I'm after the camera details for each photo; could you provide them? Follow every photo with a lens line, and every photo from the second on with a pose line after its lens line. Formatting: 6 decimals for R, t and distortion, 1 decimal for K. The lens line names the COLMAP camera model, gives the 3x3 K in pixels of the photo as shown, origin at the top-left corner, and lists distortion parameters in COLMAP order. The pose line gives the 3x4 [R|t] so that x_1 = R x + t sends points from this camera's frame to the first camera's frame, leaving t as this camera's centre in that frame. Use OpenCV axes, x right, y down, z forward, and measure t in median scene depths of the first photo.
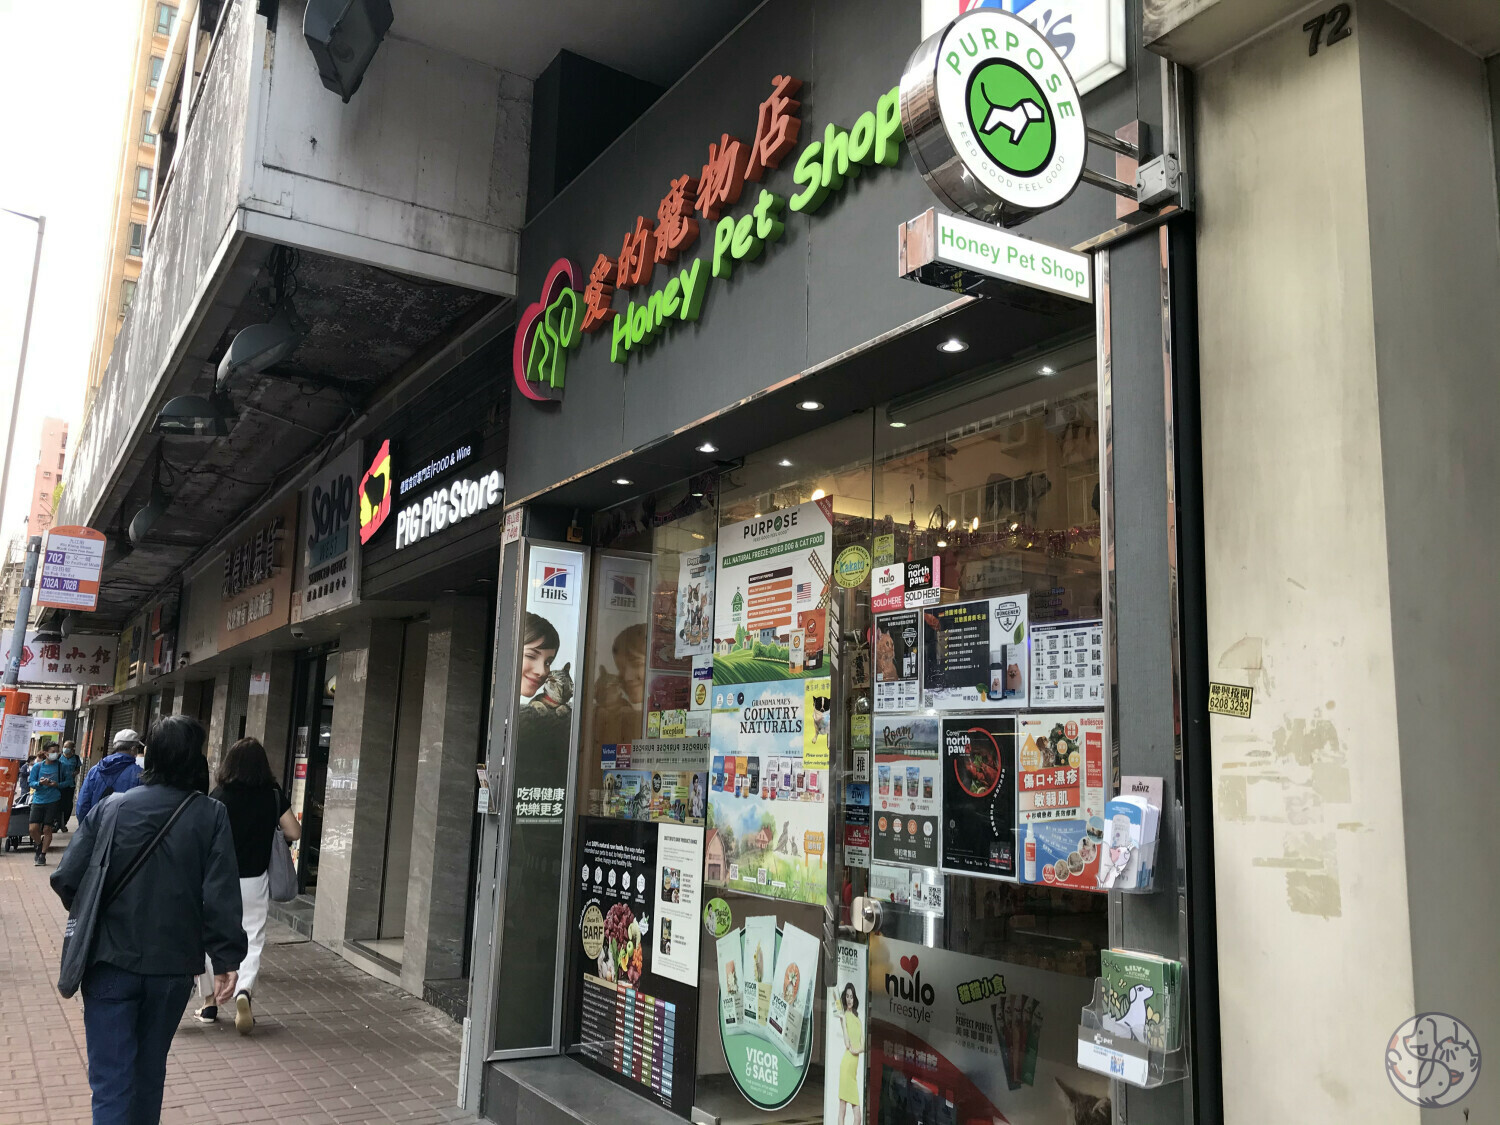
lens RADIAL K [[1224.5, 0, 750.0], [0, 1224.5, 562.5], [0, 0, 1]] dist [0.126119, -0.339320]
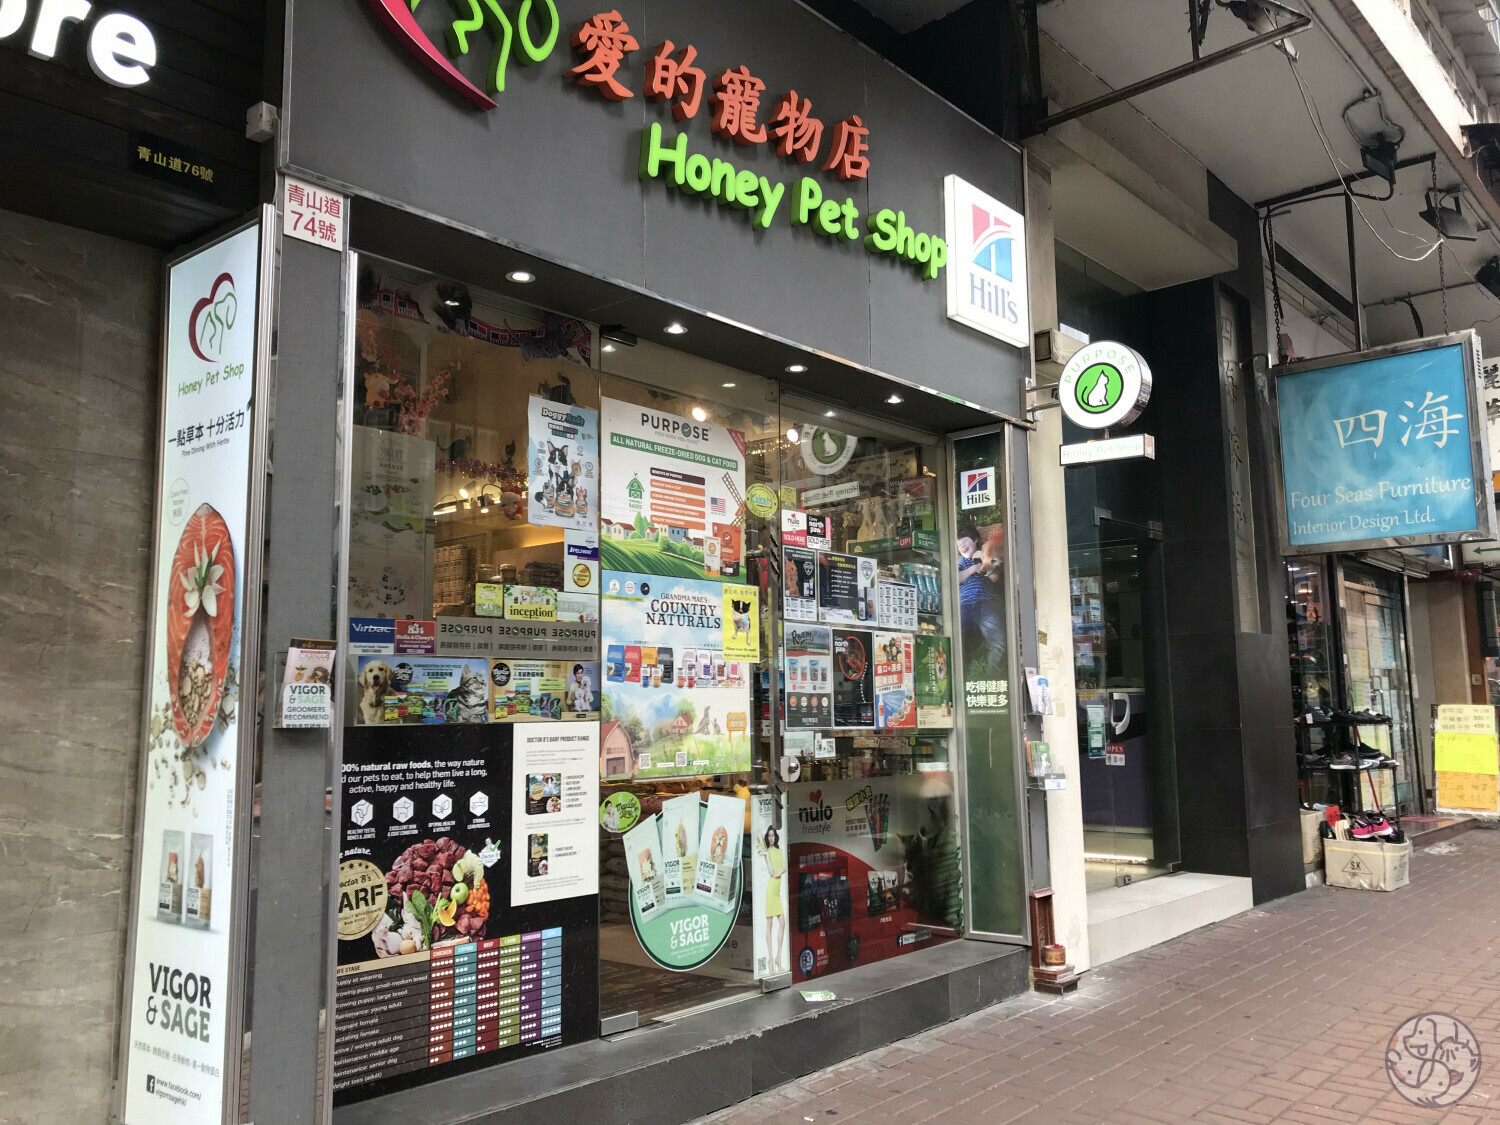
lens RADIAL K [[1235.5, 0, 750.0], [0, 1235.5, 562.5], [0, 0, 1]] dist [0.234691, -0.763340]
pose [[-0.290627, 0.091922, 0.952411, -1.083157], [-0.158006, 0.977099, -0.142520, 0.241390], [-0.943700, -0.191906, -0.269448, 1.314536]]
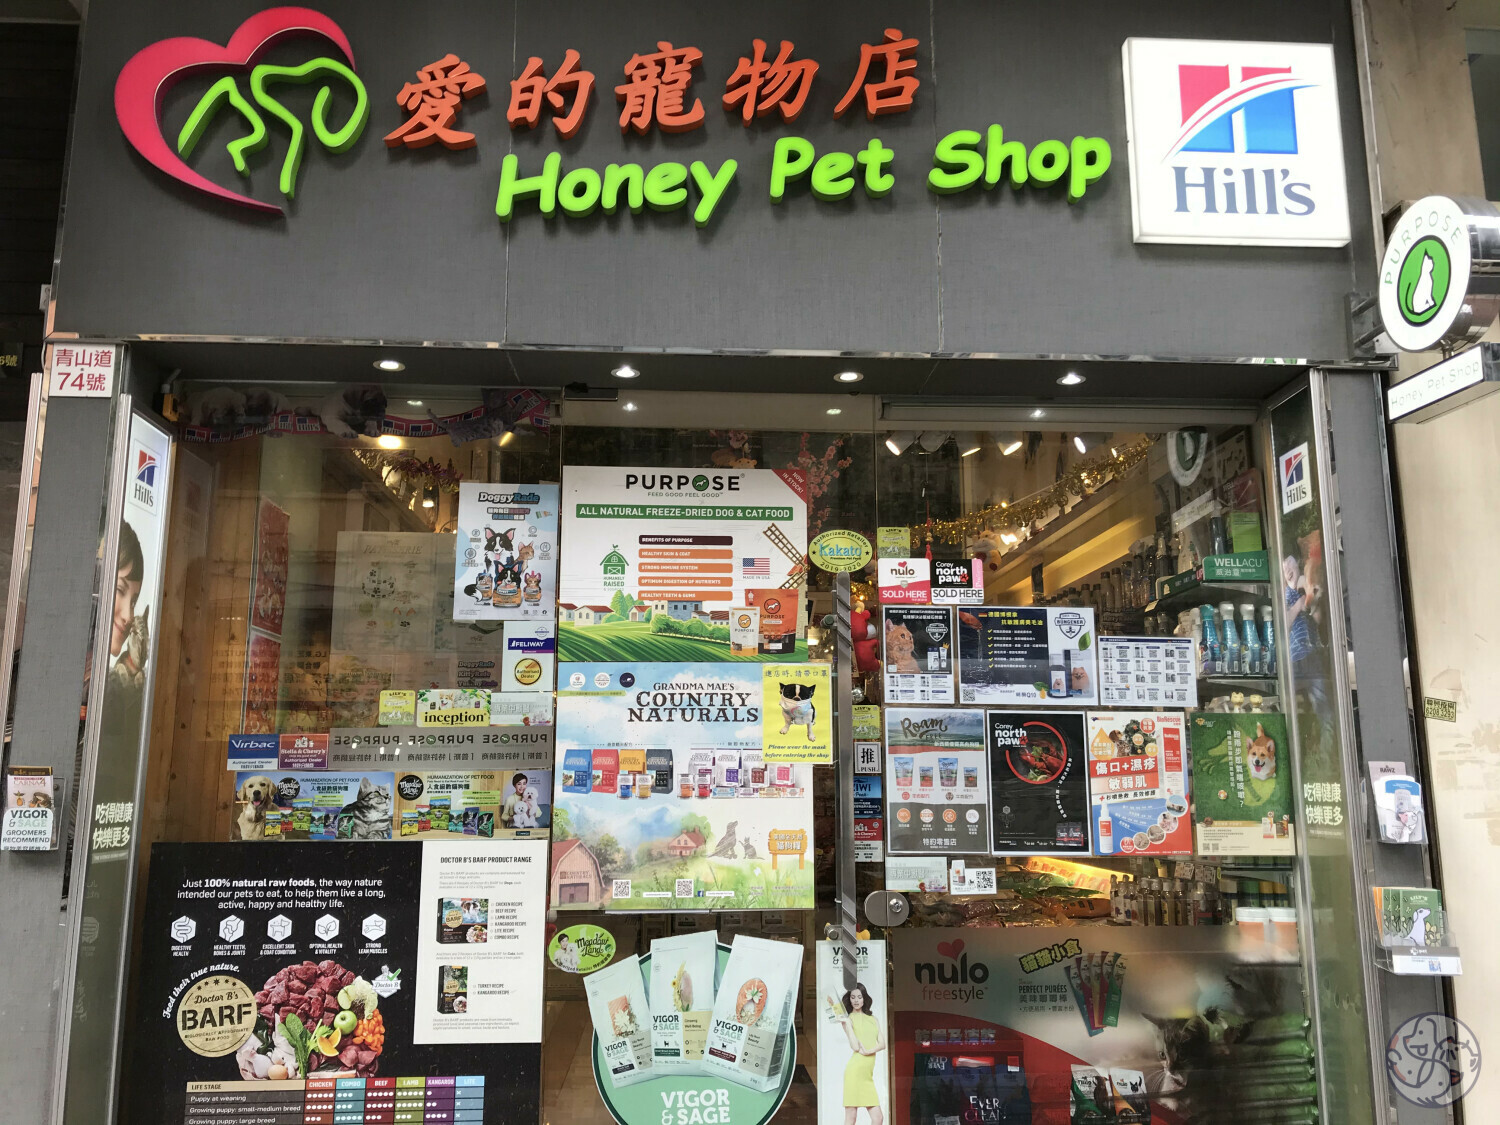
lens RADIAL K [[1213.8, 0, 750.0], [0, 1213.8, 562.5], [0, 0, 1]] dist [0.055346, -0.082820]
pose [[0.481158, 0.124981, 0.867679, -0.762849], [-0.132885, 0.988746, -0.068731, 0.085534], [-0.866504, -0.082231, 0.492351, 0.582578]]
